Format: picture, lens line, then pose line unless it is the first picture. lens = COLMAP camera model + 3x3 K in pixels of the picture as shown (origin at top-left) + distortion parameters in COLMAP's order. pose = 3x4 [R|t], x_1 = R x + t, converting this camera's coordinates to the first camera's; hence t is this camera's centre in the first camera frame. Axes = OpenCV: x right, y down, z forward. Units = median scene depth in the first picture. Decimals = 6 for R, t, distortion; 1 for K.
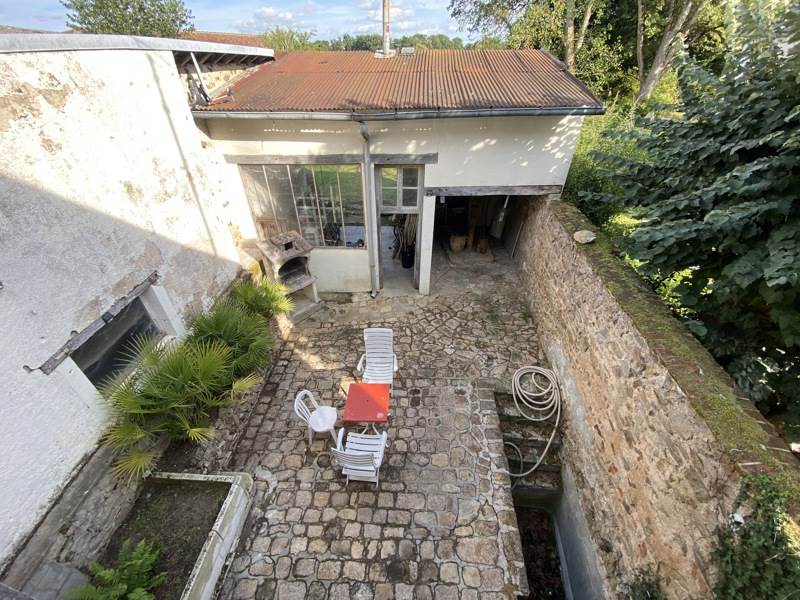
lens RADIAL K [[326.3, 0, 400.0], [0, 326.3, 300.0], [0, 0, 1]] dist [-0.000476, -0.015586]
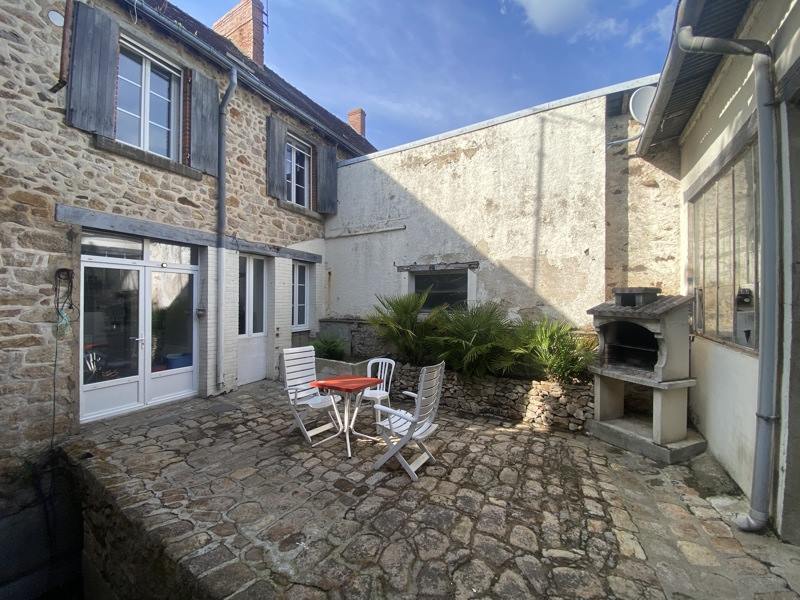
lens RADIAL K [[326.3, 0, 400.0], [0, 326.3, 300.0], [0, 0, 1]] dist [-0.000476, -0.015586]
pose [[-0.480605, 0.007728, -0.876903, 0.586214], [-0.512699, 0.808780, 0.288123, -0.179565], [0.711448, 0.588061, -0.384741, 1.336358]]
